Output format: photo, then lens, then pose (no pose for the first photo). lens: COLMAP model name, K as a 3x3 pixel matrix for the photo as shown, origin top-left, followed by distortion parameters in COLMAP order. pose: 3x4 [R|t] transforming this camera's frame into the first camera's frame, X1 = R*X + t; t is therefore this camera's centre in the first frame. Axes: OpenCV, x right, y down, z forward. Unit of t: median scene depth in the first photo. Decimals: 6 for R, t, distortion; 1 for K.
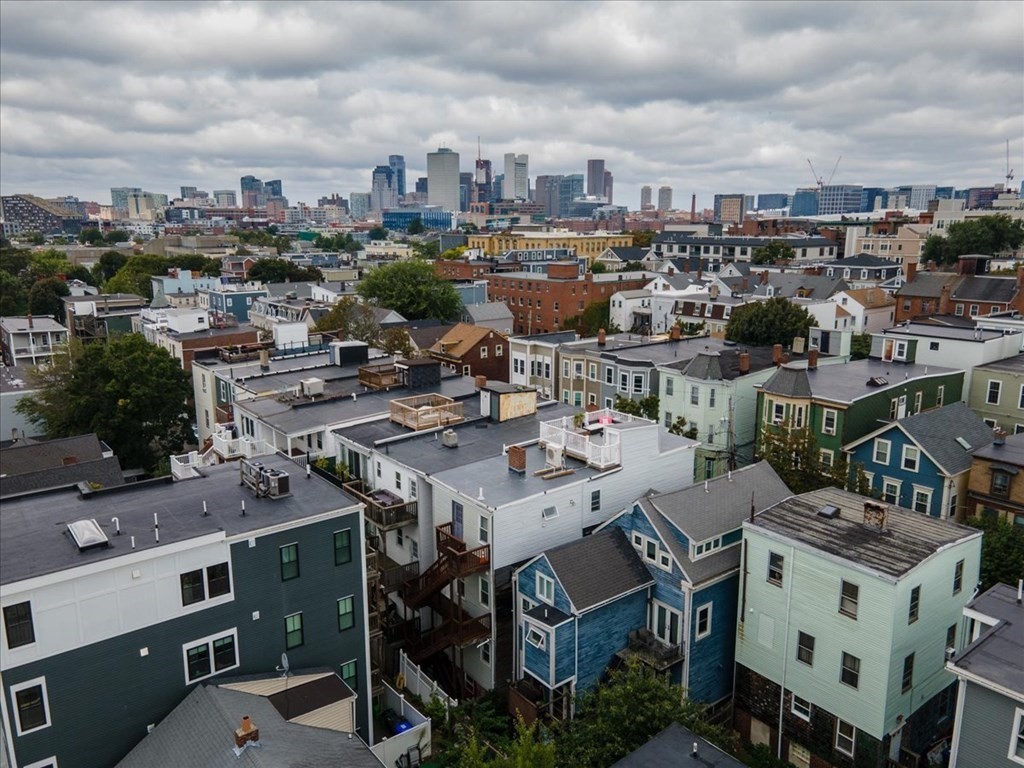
lens RADIAL K [[762.3, 0, 504.7], [0, 762.3, 383.2], [0, 0, 1]] dist [0.033565, 0.005833]
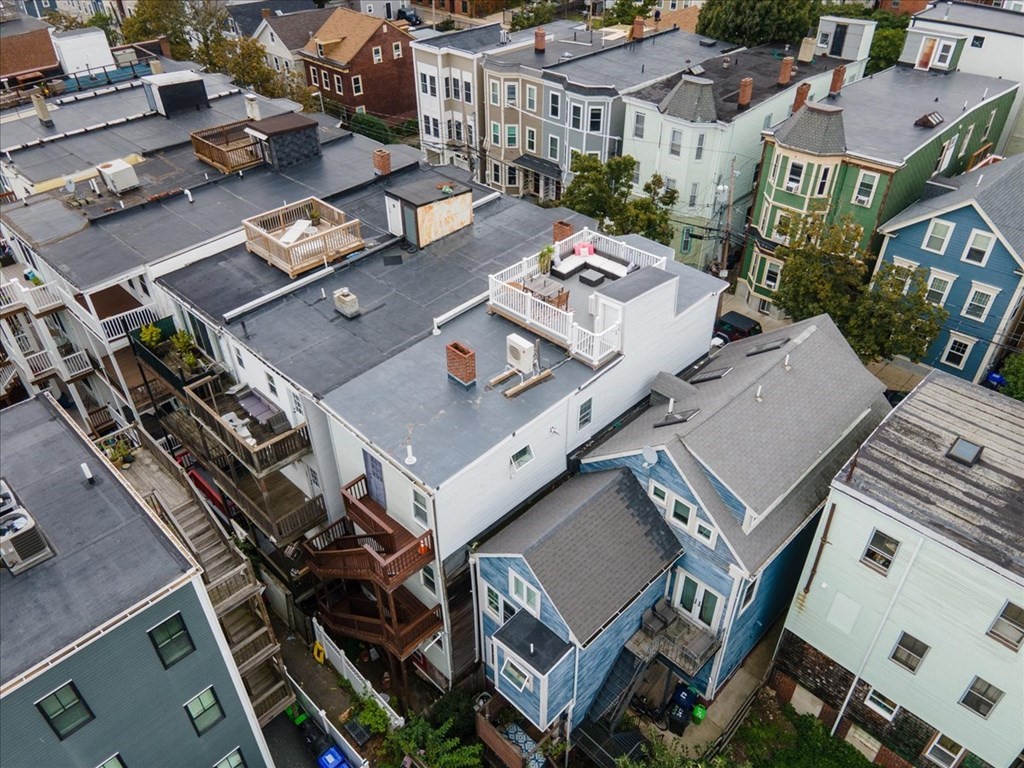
lens RADIAL K [[750.1, 0, 511.1], [0, 750.1, 380.6], [0, 0, 1]] dist [0.006101, 0.071429]
pose [[0.990520, -0.087097, 0.106226, -0.007084], [0.034279, 0.905553, 0.422845, -0.112924], [-0.133022, -0.415195, 0.899954, 0.351210]]
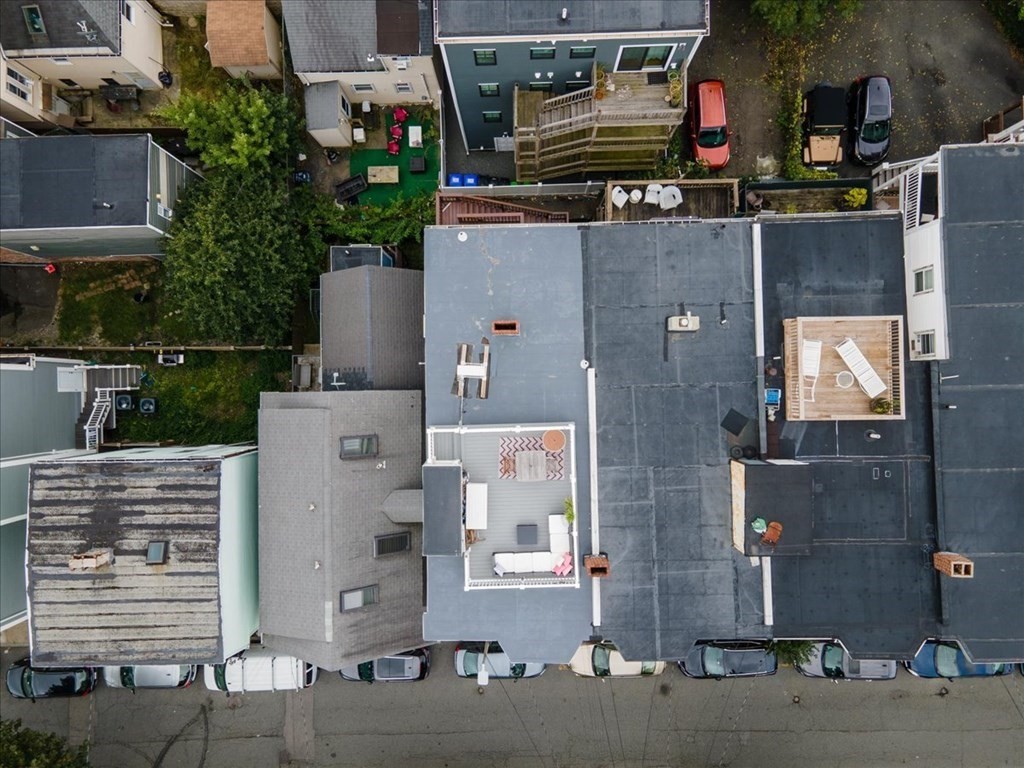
lens RADIAL K [[750.1, 0, 511.1], [0, 750.1, 380.6], [0, 0, 1]] dist [0.006101, 0.071429]
pose [[-0.592832, 0.805297, 0.006877, 0.036996], [-0.147808, -0.117198, 0.982048, -0.441629], [0.791646, 0.581173, 0.188508, 0.717269]]
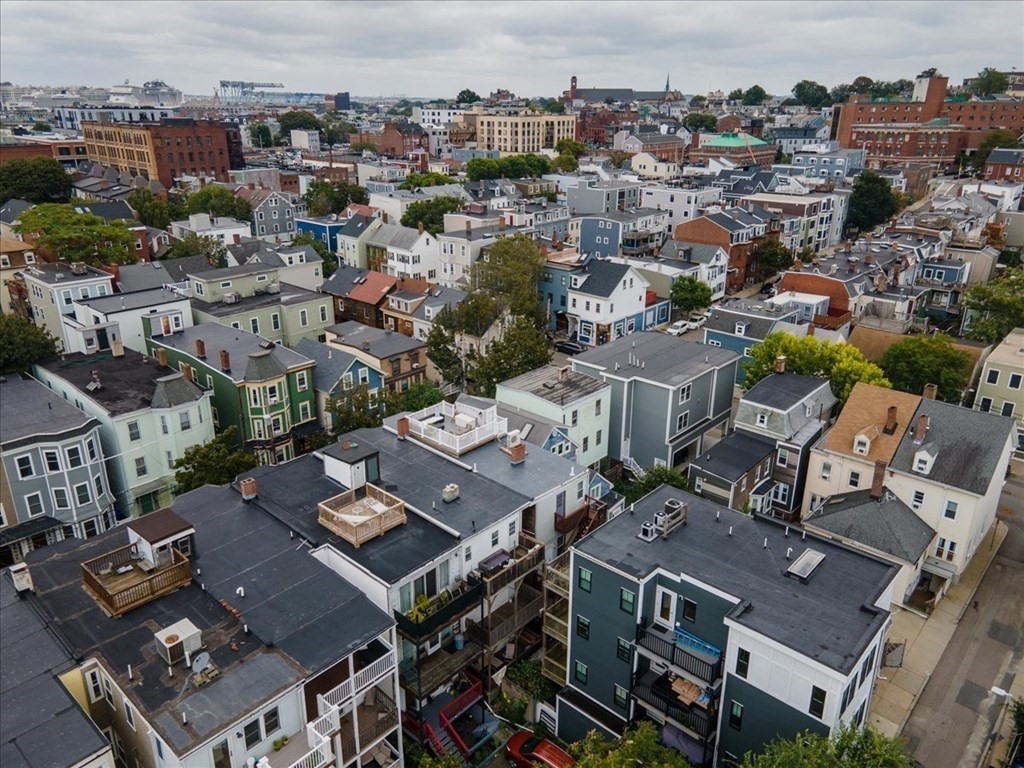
lens RADIAL K [[744.8, 0, 512.0], [0, 744.8, 384.0], [0, 0, 1]] dist [0.082702, -0.178286]
pose [[-0.182065, -0.351469, 0.918326, -0.870622], [0.204659, 0.899936, 0.385006, -0.392001], [-0.961752, 0.258039, -0.091916, 0.867485]]
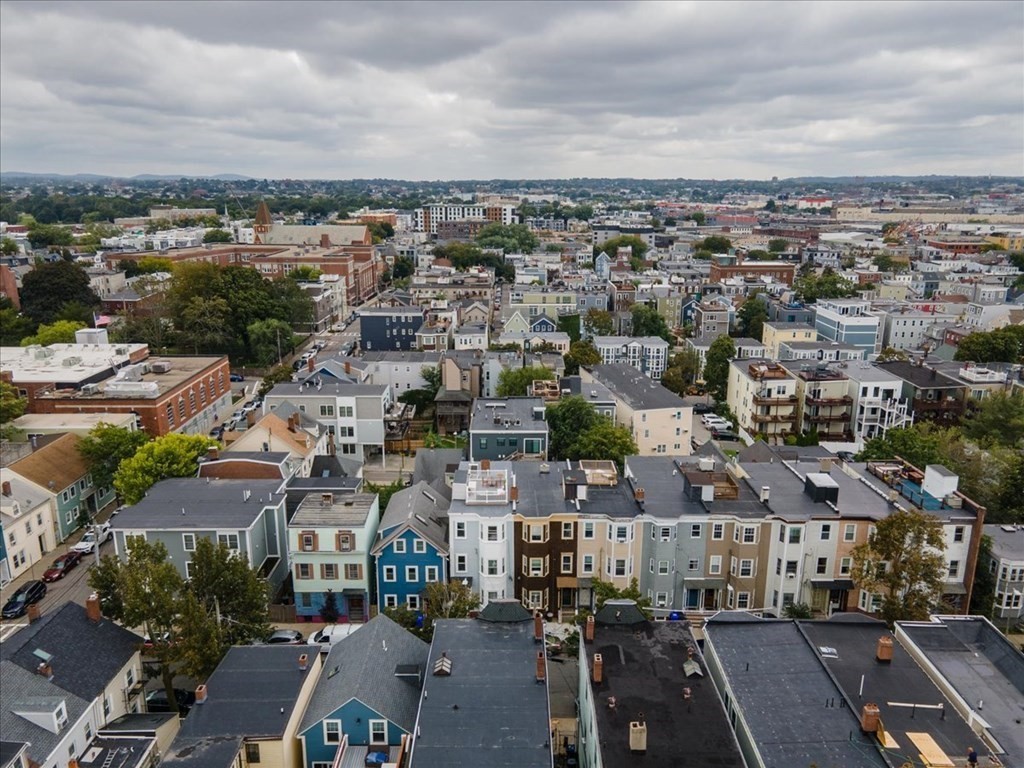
lens RADIAL K [[750.1, 0, 511.1], [0, 750.1, 380.6], [0, 0, 1]] dist [0.006101, 0.071429]
pose [[-0.607323, 0.202546, -0.768202, 1.161263], [-0.168822, 0.911967, 0.373918, -0.685493], [0.776311, 0.356779, -0.519664, 1.591609]]
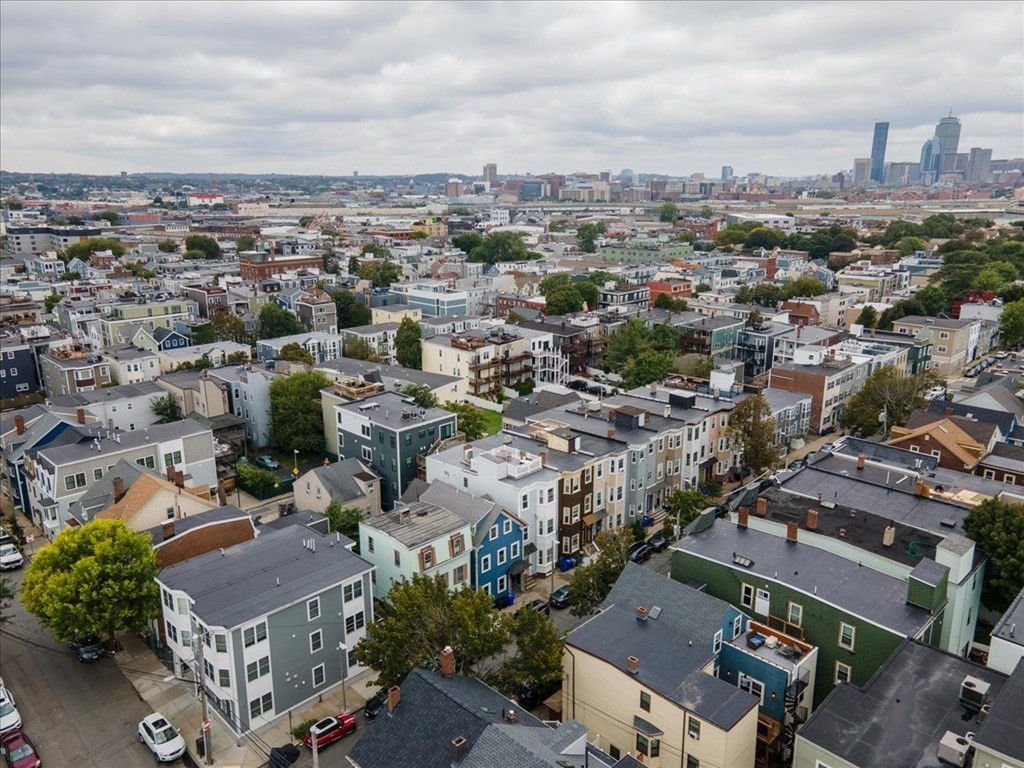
lens RADIAL K [[762.3, 0, 504.7], [0, 762.3, 383.2], [0, 0, 1]] dist [0.033565, 0.005833]
pose [[0.141538, 0.255927, -0.956278, 1.592644], [-0.208790, 0.951991, 0.223877, -0.453799], [0.967664, 0.167975, 0.188177, 0.530835]]
